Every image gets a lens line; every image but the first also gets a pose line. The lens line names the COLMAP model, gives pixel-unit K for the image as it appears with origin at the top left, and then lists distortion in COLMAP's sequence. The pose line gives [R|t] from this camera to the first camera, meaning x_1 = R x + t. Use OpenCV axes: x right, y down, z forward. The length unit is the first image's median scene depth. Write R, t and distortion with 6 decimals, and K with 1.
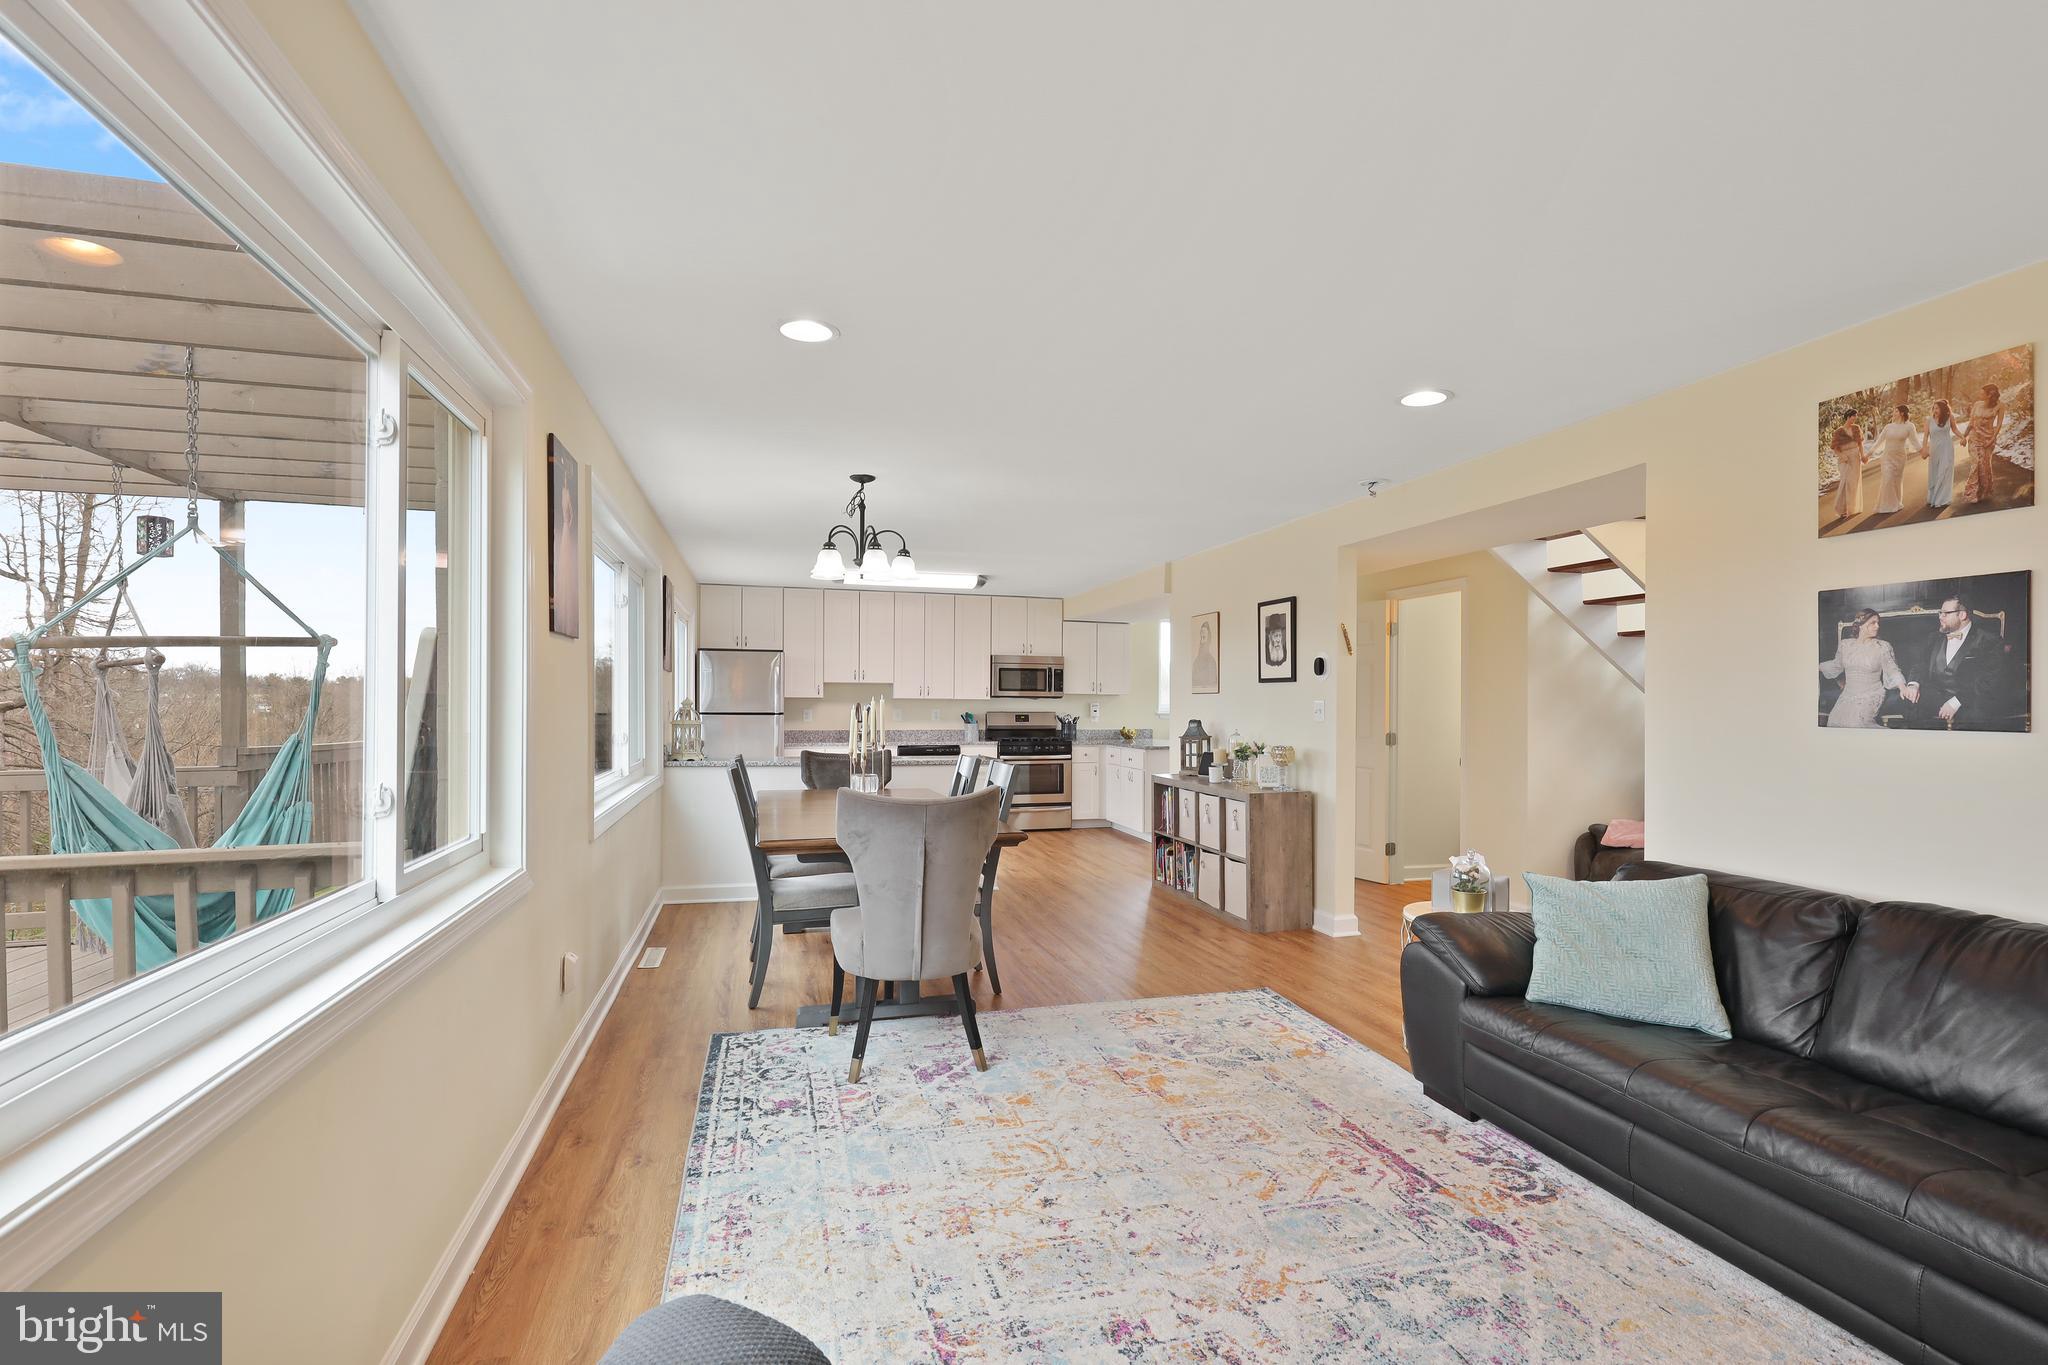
lens RADIAL K [[954.9, 0, 1026.7], [0, 954.9, 694.9], [0, 0, 1]] dist [-0.000067, 0.000096]
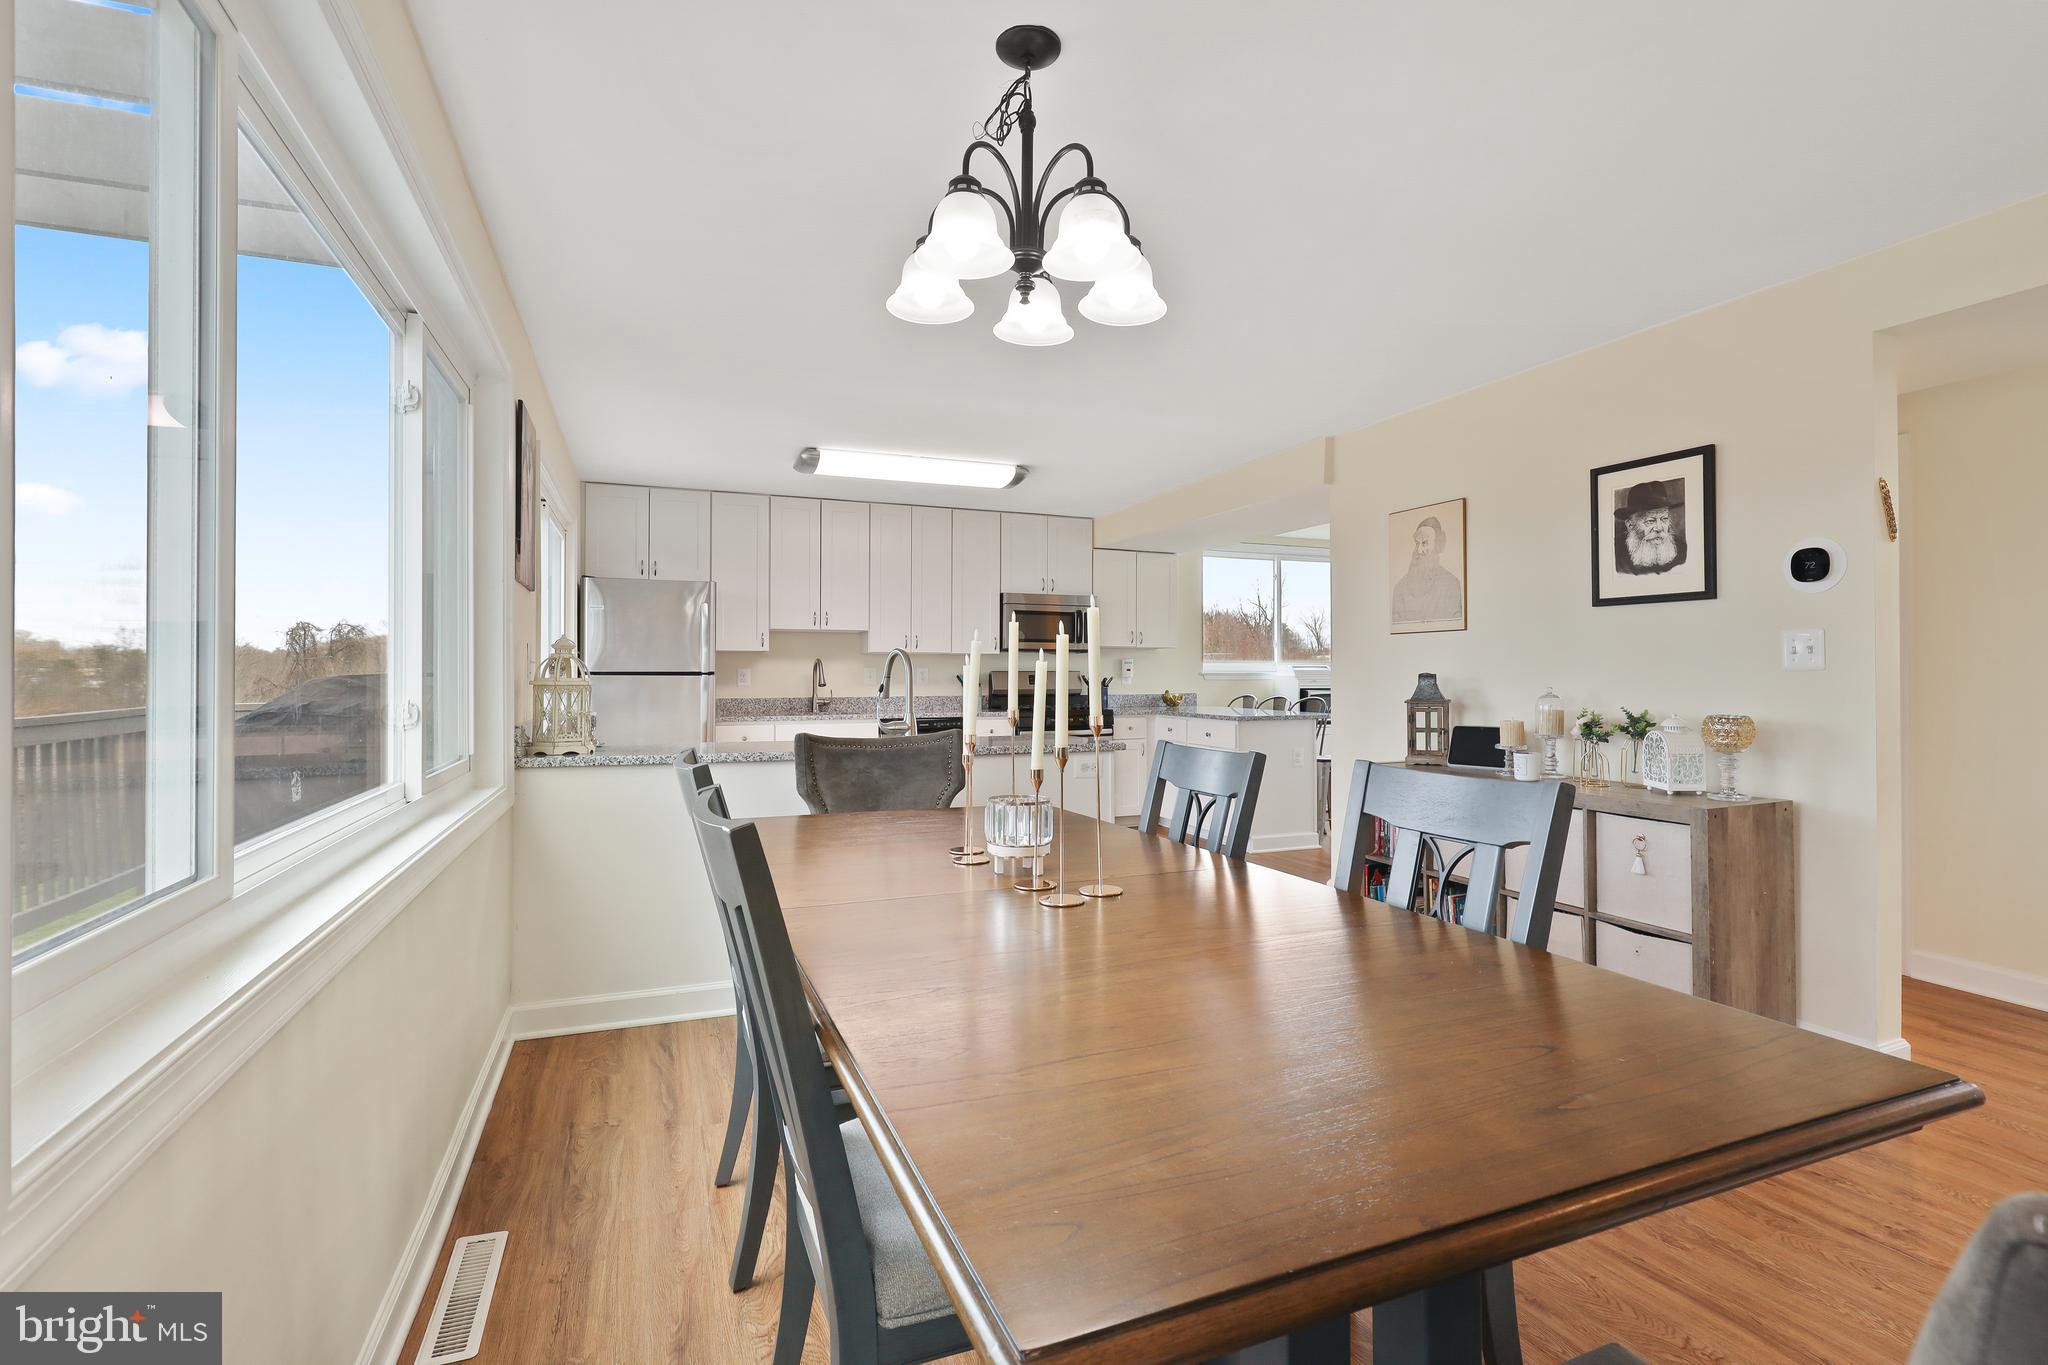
lens RADIAL K [[930.1, 0, 1015.9], [0, 930.1, 655.6], [0, 0, 1]] dist [-0.001405, 0.000087]
pose [[0.994041, -0.003458, 0.108955, -0.172702], [0.004480, 0.999948, -0.009137, 0.021419], [-0.108918, 0.009570, 0.994005, 0.489281]]
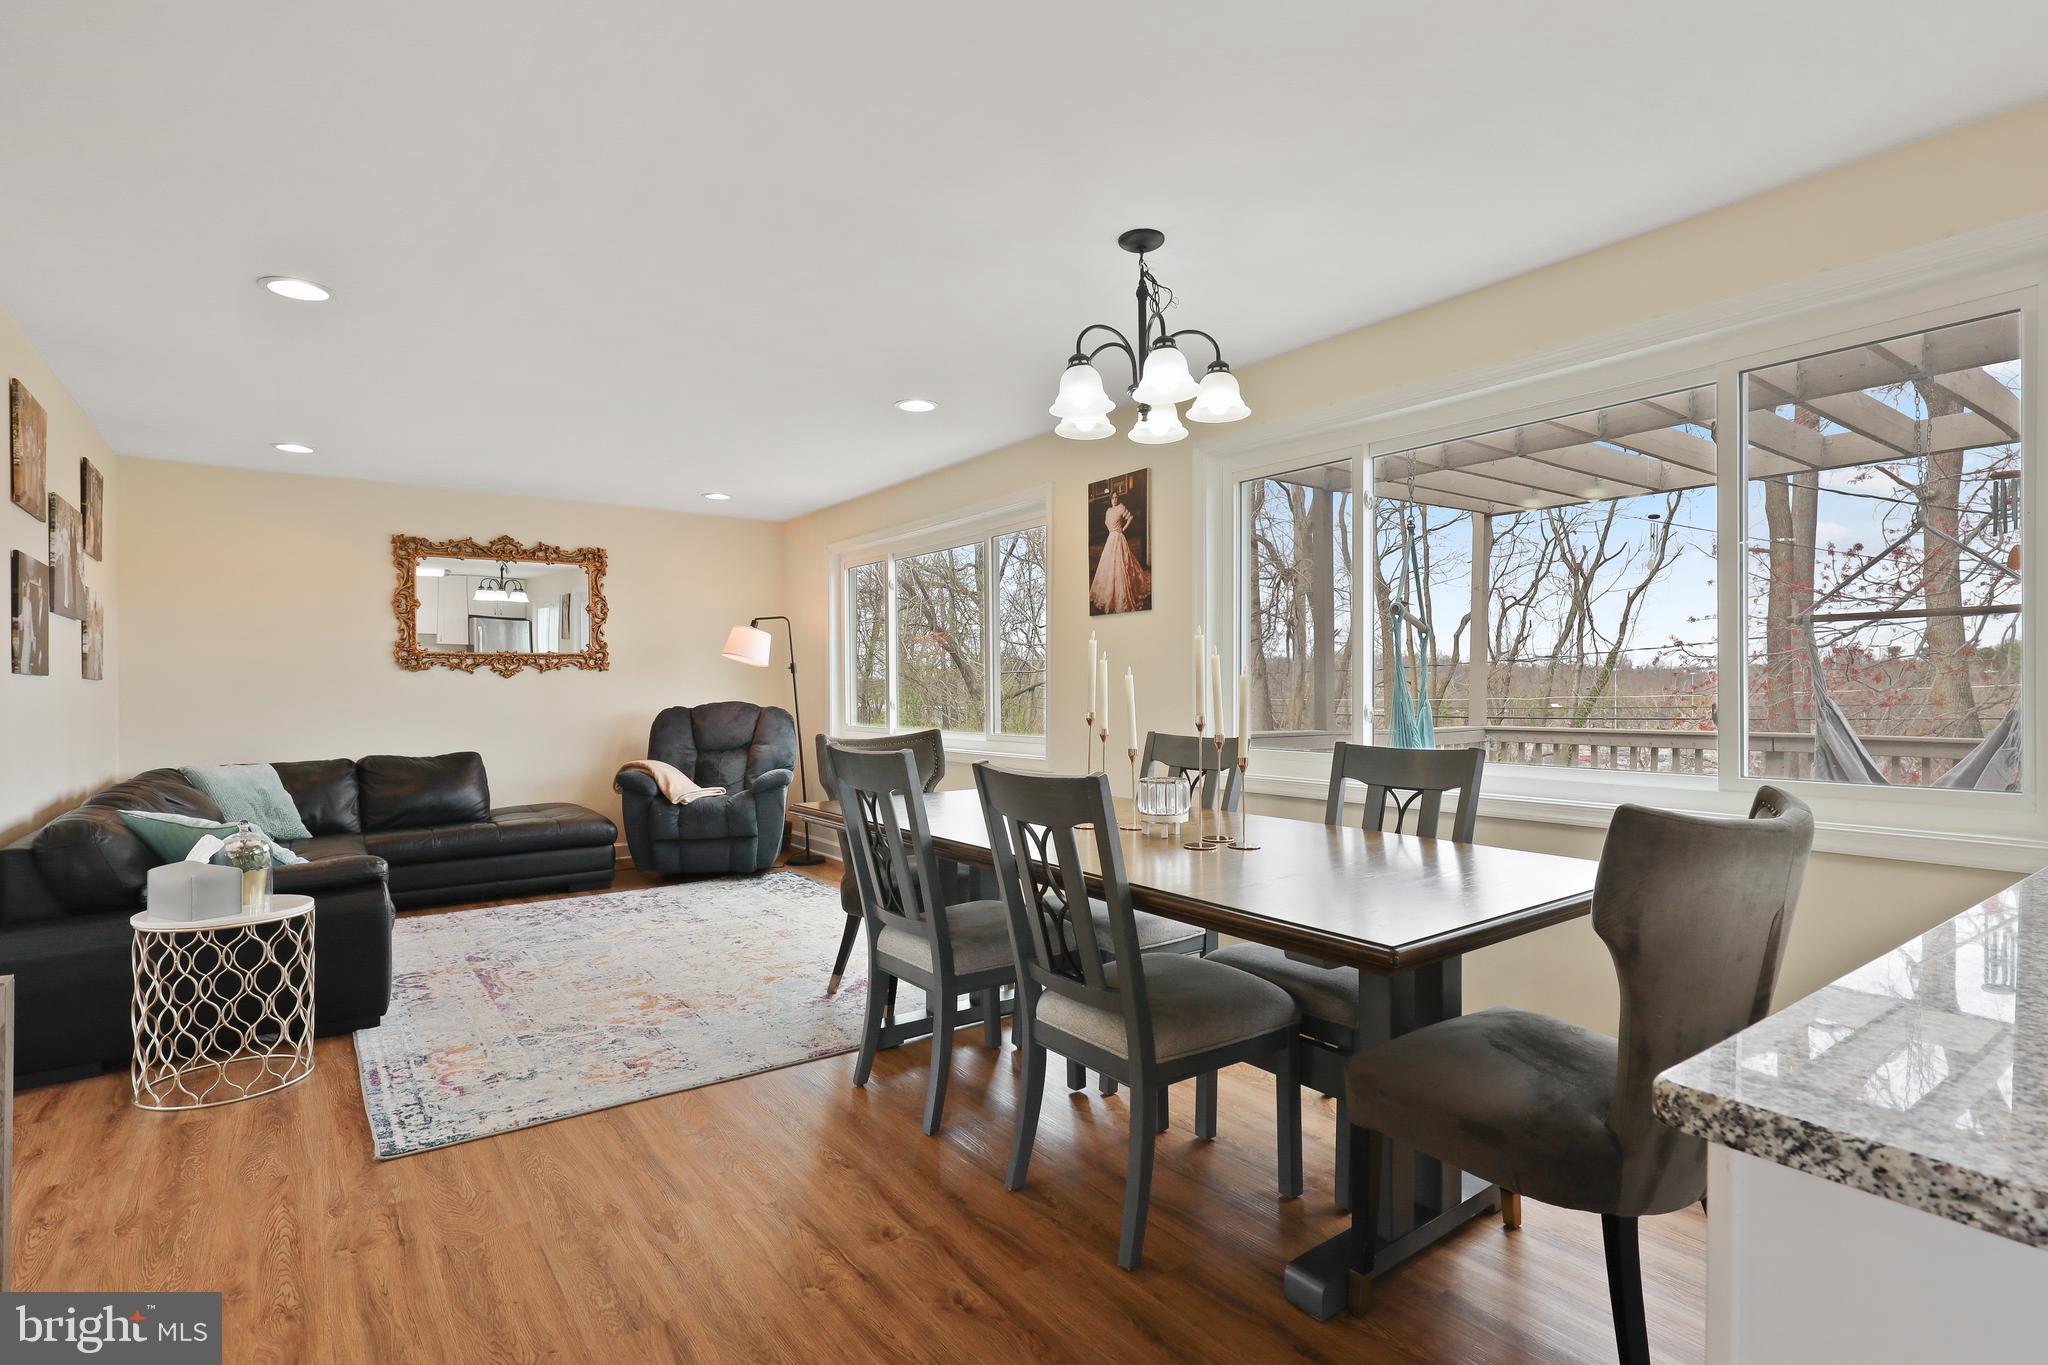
lens RADIAL K [[1012.3, 0, 1025.9], [0, 1012.3, 712.0], [0, 0, 1]] dist [0.001888, 0.000537]
pose [[-0.932620, 0.008977, -0.360749, 0.079700], [0.004759, 0.999910, 0.012580, 0.033164], [0.360830, 0.010015, -0.932578, 1.189942]]
